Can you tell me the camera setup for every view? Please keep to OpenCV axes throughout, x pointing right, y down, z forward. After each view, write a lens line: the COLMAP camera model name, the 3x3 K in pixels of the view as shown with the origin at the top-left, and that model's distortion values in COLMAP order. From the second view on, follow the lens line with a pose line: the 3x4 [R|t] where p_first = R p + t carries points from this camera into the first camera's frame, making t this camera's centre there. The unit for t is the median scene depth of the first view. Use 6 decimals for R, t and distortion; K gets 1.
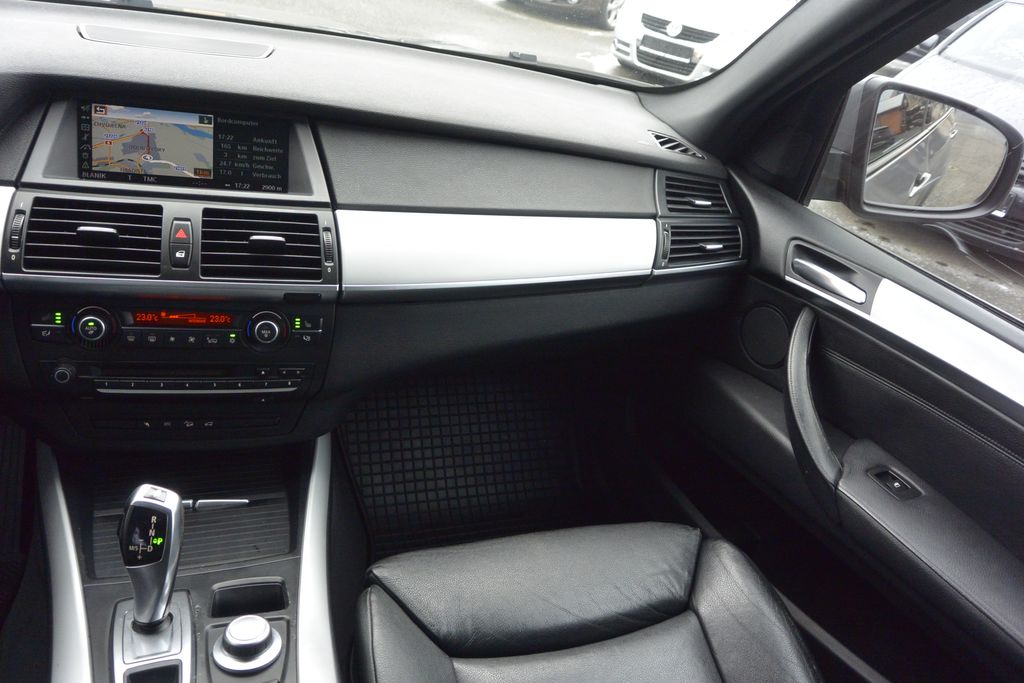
lens RADIAL K [[777.3, 0, 506.2], [0, 777.3, 342.9], [0, 0, 1]] dist [-0.009683, 0.020431]
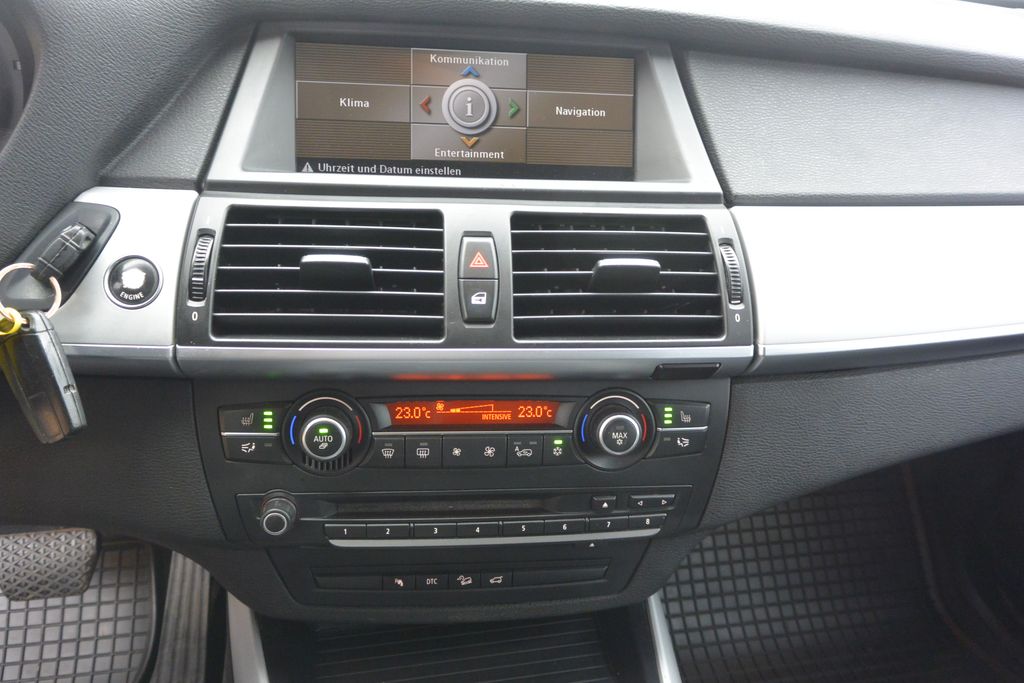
lens RADIAL K [[777.3, 0, 509.6], [0, 777.3, 342.5], [0, 0, 1]] dist [-0.009683, 0.020431]
pose [[0.983515, -0.022649, -0.179405, -0.288782], [0.017383, 0.999372, -0.030873, -0.064182], [0.179991, 0.027245, 0.983291, 0.455518]]
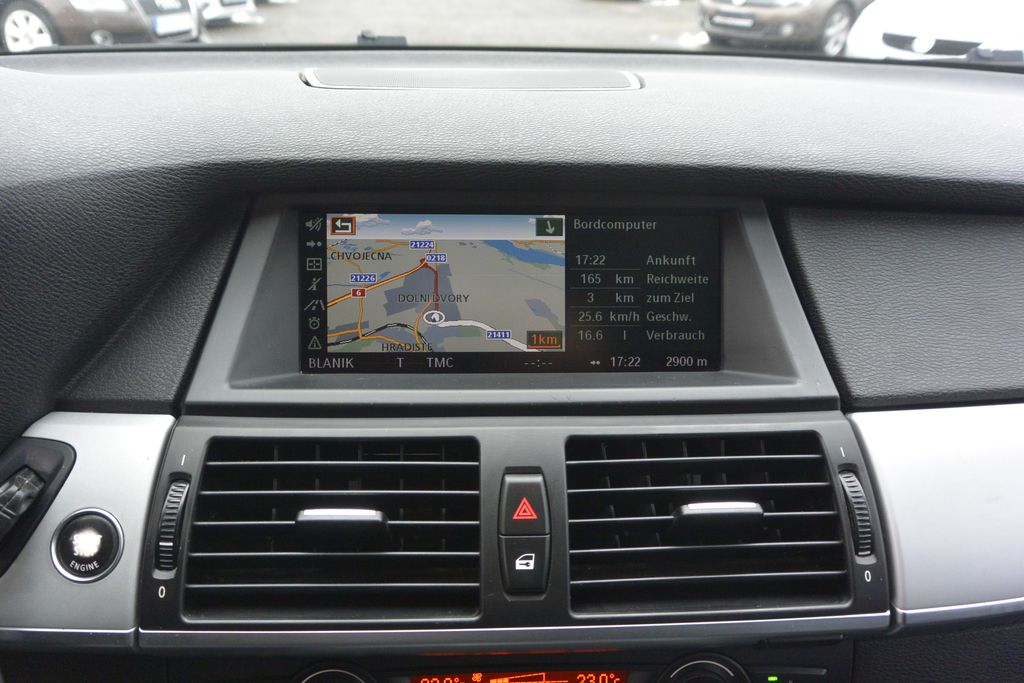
lens RADIAL K [[777.3, 0, 508.5], [0, 777.3, 342.6], [0, 0, 1]] dist [-0.009683, 0.020431]
pose [[0.968468, -0.036034, -0.246518, -0.306978], [0.019926, 0.997518, -0.067528, -0.192486], [0.248340, 0.060487, 0.966783, 0.565292]]
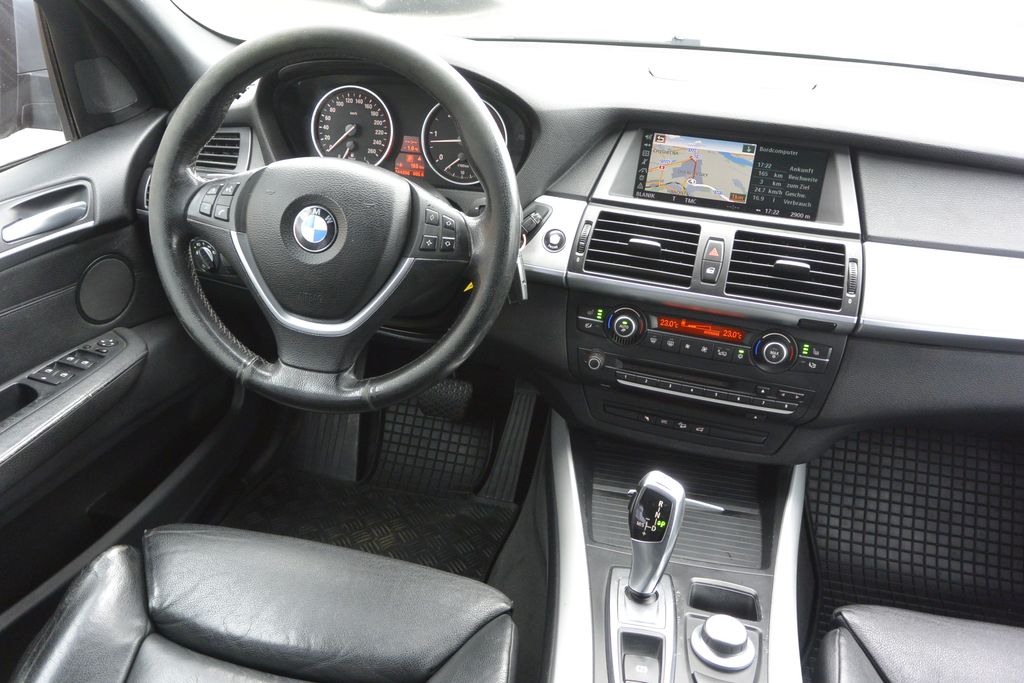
lens RADIAL K [[777.3, 0, 509.8], [0, 777.3, 342.8], [0, 0, 1]] dist [-0.009683, 0.020431]
pose [[0.845588, 0.147083, -0.513173, -0.079277], [-0.162260, 0.986628, 0.015417, 0.013751], [0.508578, 0.070231, 0.858147, -0.068357]]
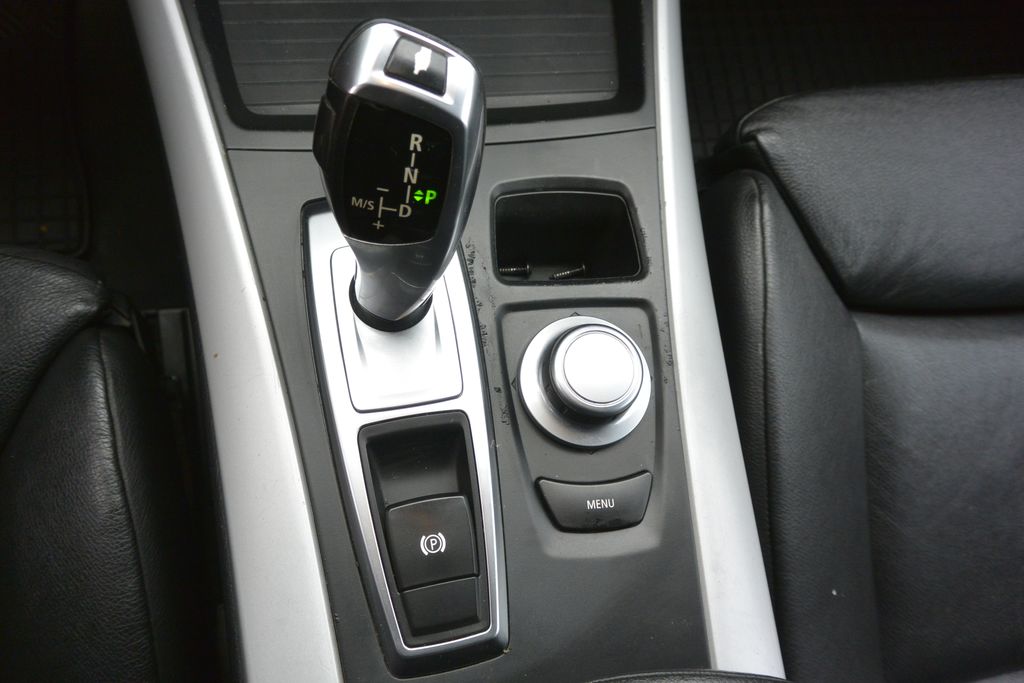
lens RADIAL K [[777.3, 0, 508.5], [0, 777.3, 347.8], [0, 0, 1]] dist [-0.009683, 0.020431]
pose [[0.976408, 0.215905, -0.003510, -0.316404], [-0.134119, 0.619117, 0.773761, 0.009117], [0.169232, -0.755036, 0.633467, 0.579601]]
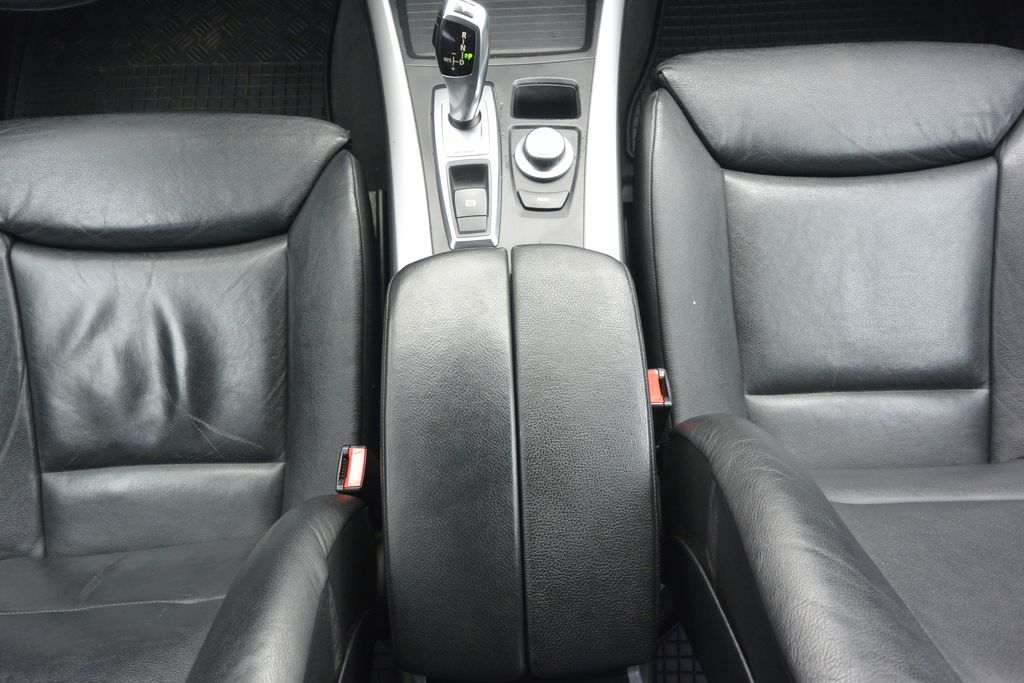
lens RADIAL K [[777.3, 0, 506.0], [0, 777.3, 341.3], [0, 0, 1]] dist [-0.009683, 0.020431]
pose [[0.939404, 0.253556, -0.230715, -0.046387], [-0.010600, 0.694170, 0.719733, -0.190832], [0.342649, -0.673674, 0.654794, 0.050396]]
